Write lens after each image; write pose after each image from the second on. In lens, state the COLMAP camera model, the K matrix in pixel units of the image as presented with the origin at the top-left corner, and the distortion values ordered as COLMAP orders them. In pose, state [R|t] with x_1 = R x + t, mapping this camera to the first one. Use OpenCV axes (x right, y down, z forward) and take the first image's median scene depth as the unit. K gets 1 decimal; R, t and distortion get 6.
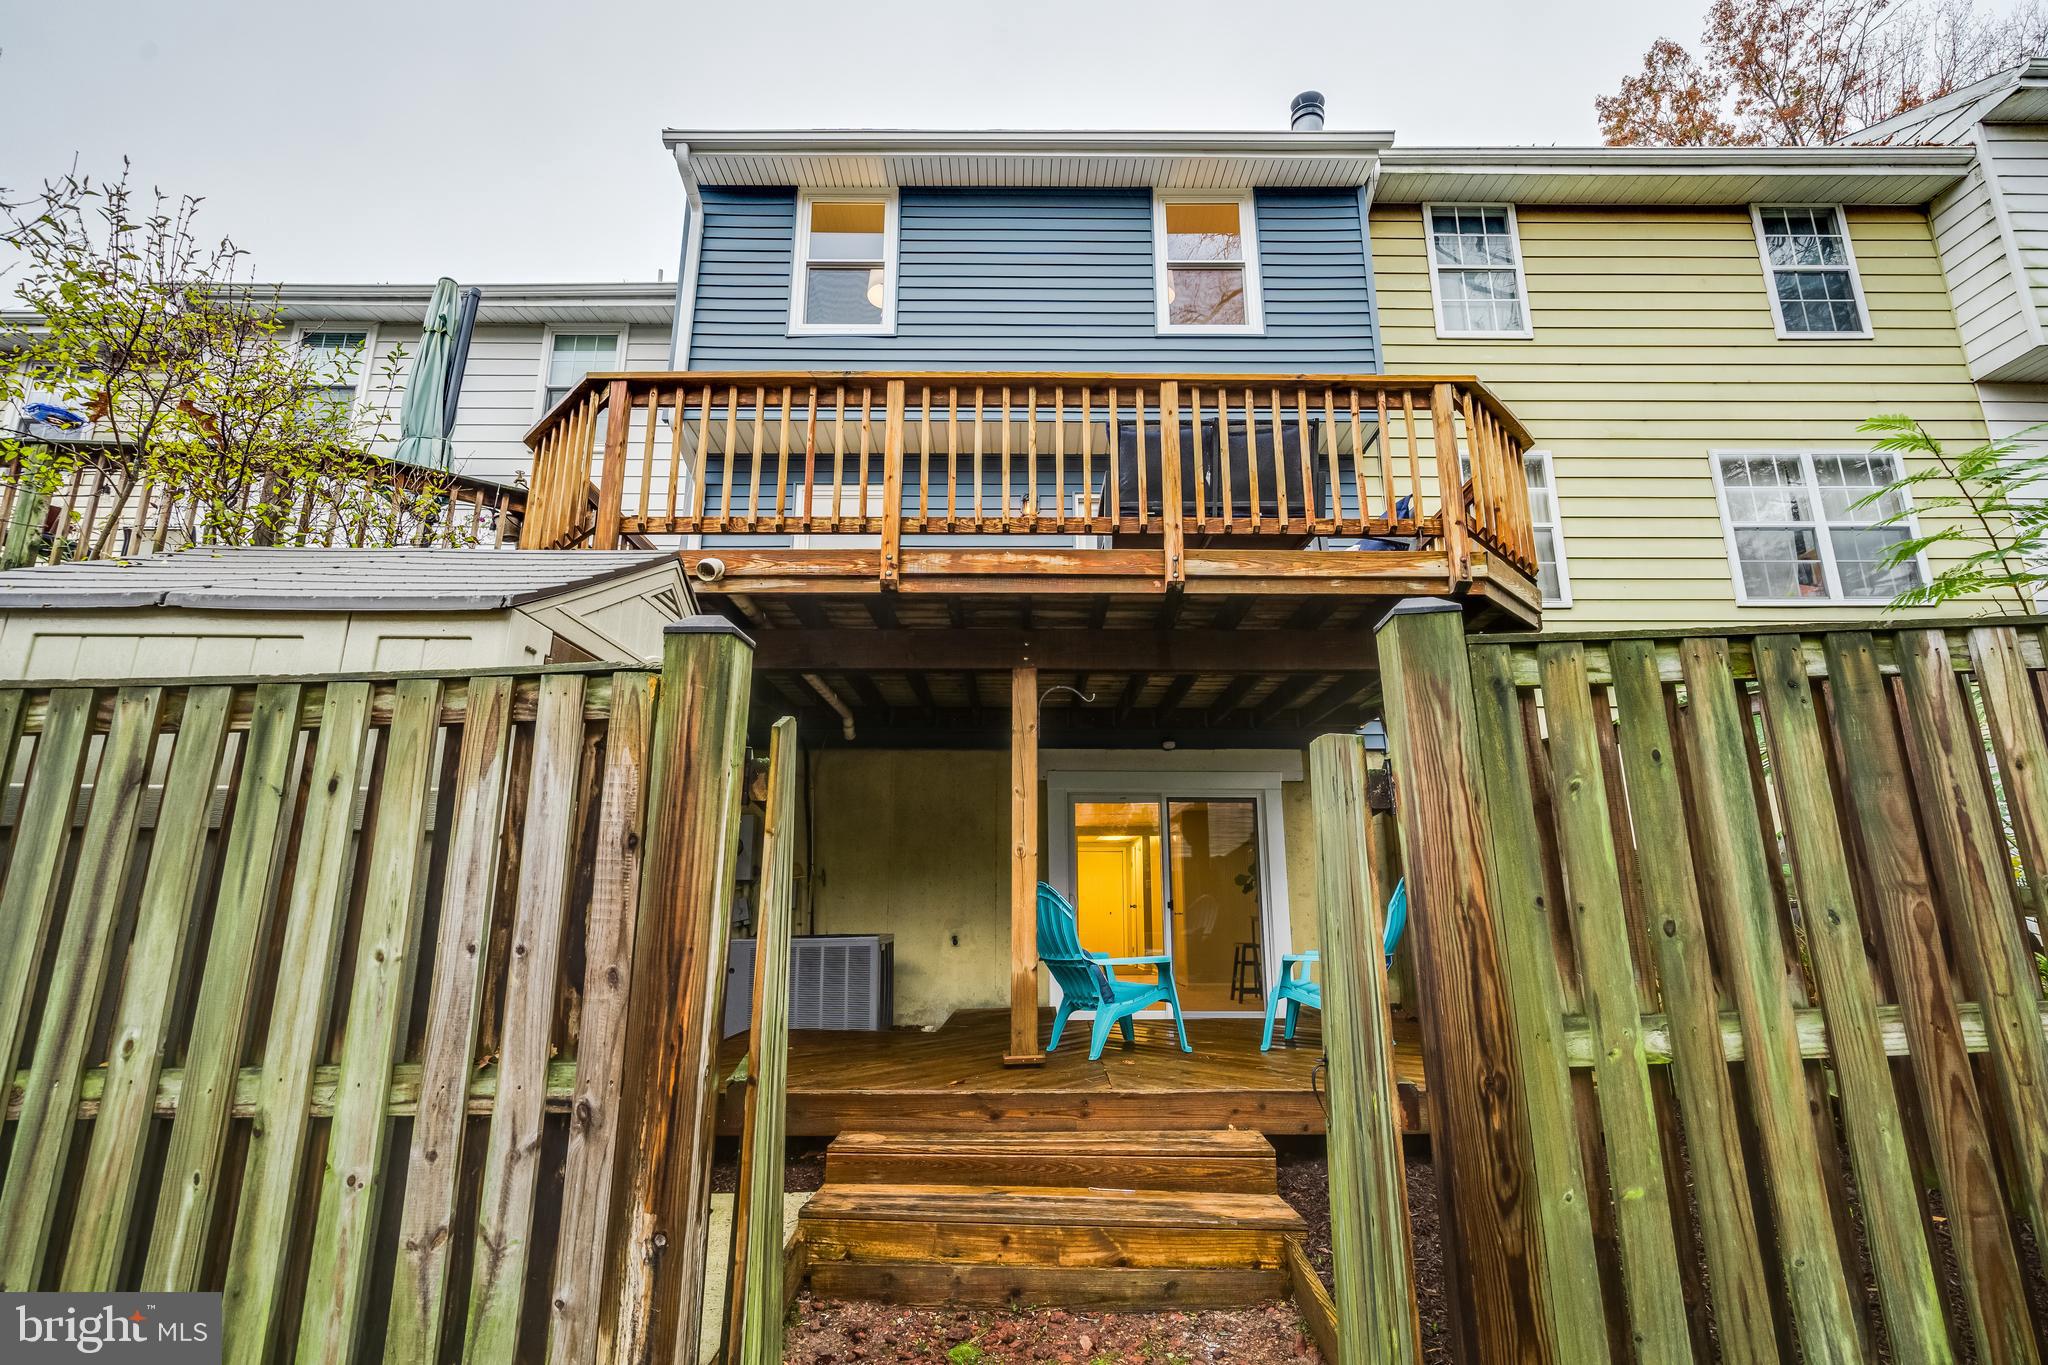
lens RADIAL K [[950.5, 0, 1006.7], [0, 950.5, 672.1], [0, 0, 1]] dist [-0.008292, 0.001871]
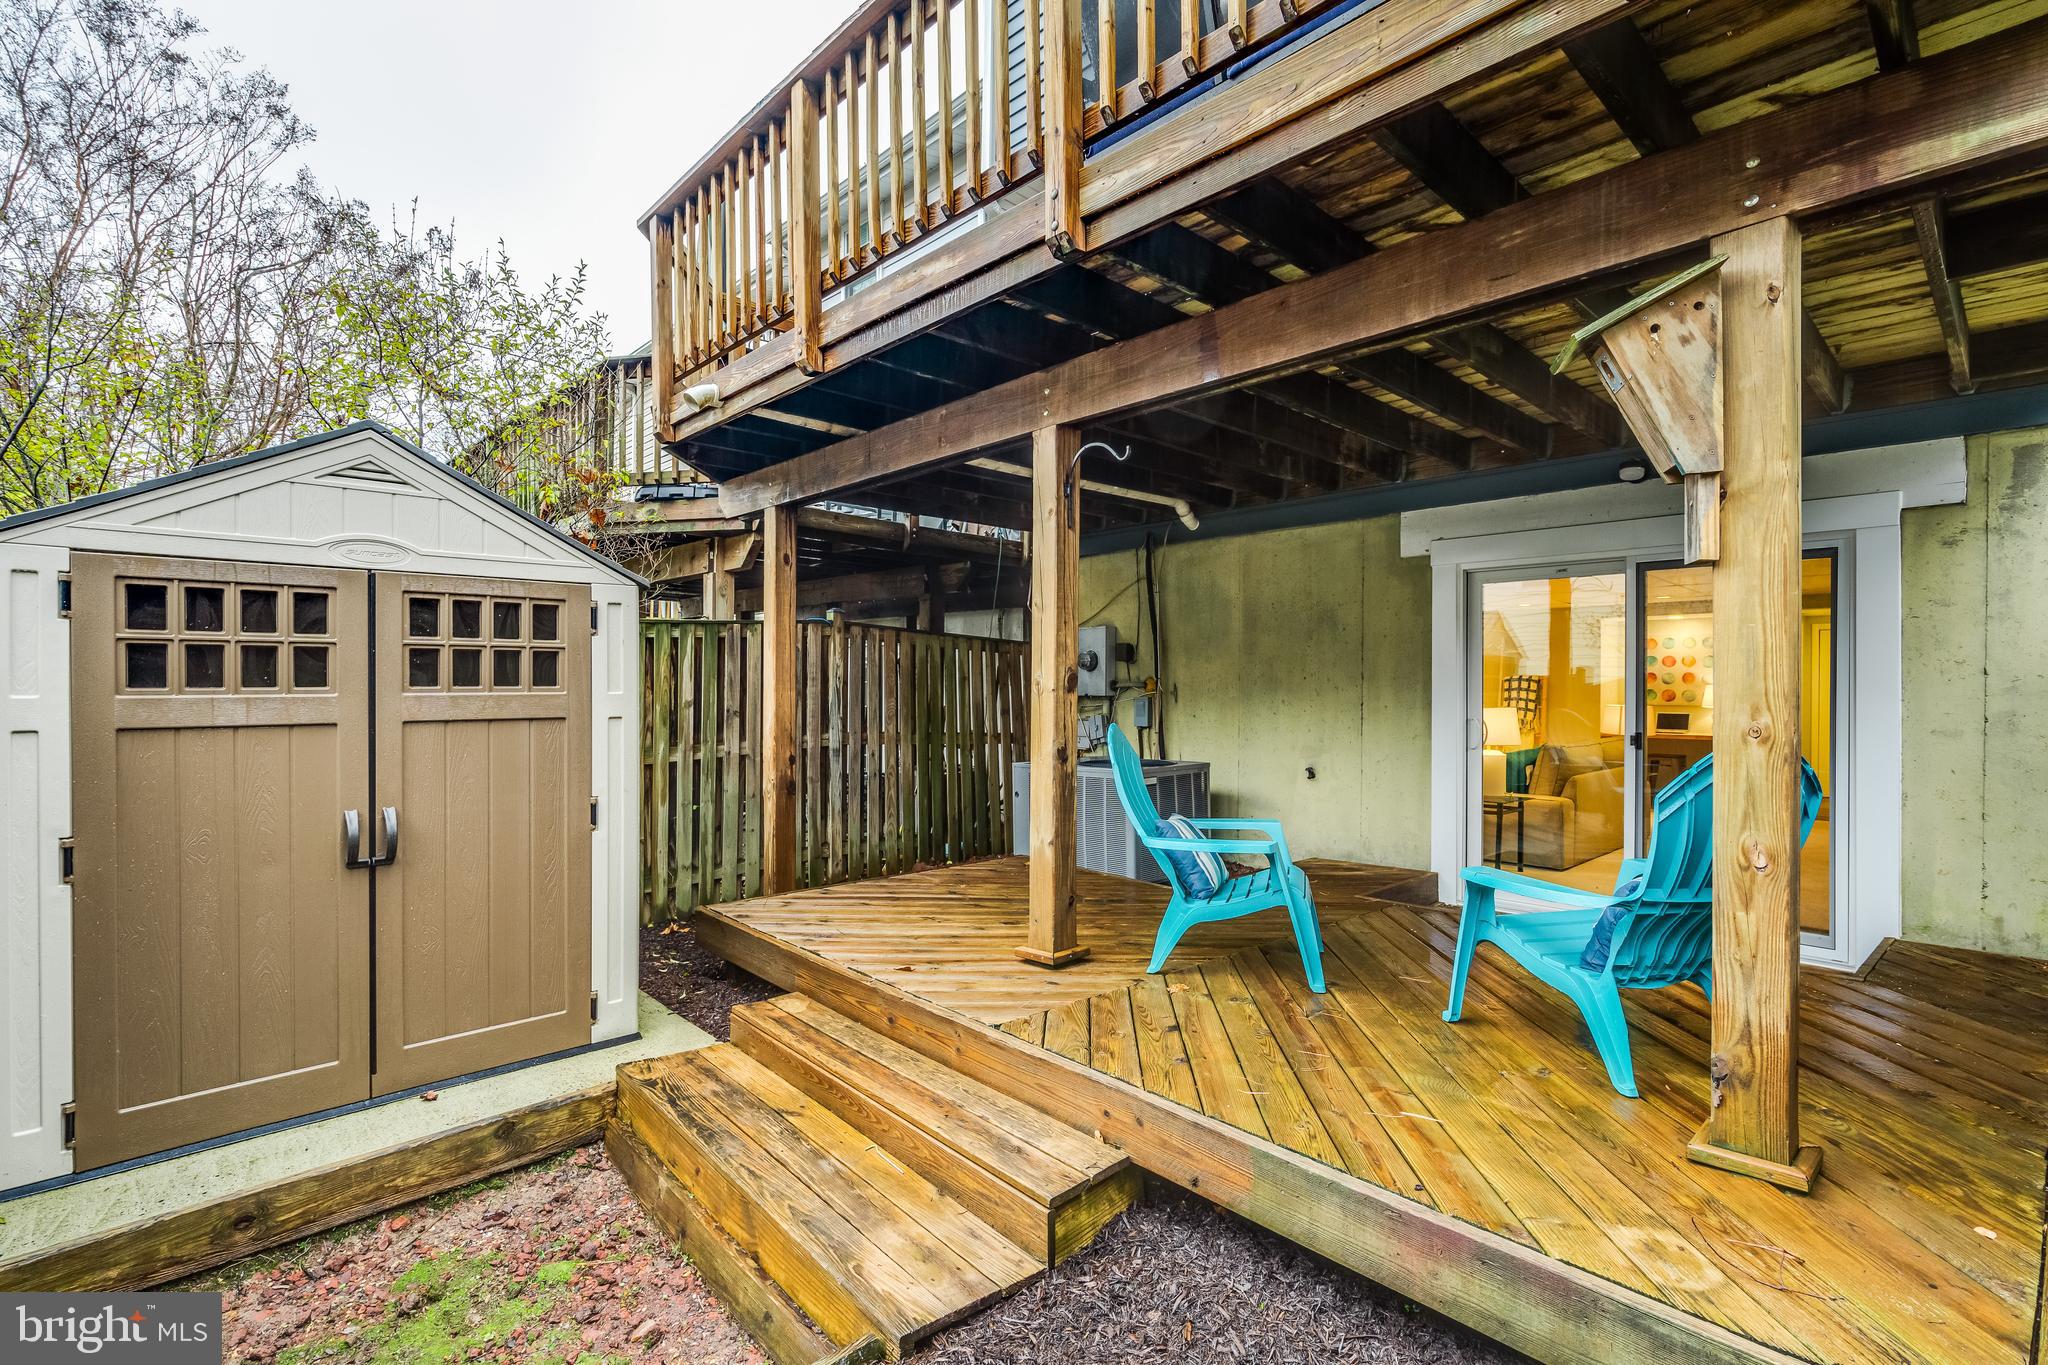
lens RADIAL K [[950.5, 0, 1040.8], [0, 950.5, 681.5], [0, 0, 1]] dist [-0.008292, 0.001871]
pose [[0.673676, -0.002079, -0.739024, 0.369335], [0.178932, 0.970702, 0.160379, 0.044338], [0.717039, -0.240279, 0.654310, 0.346774]]
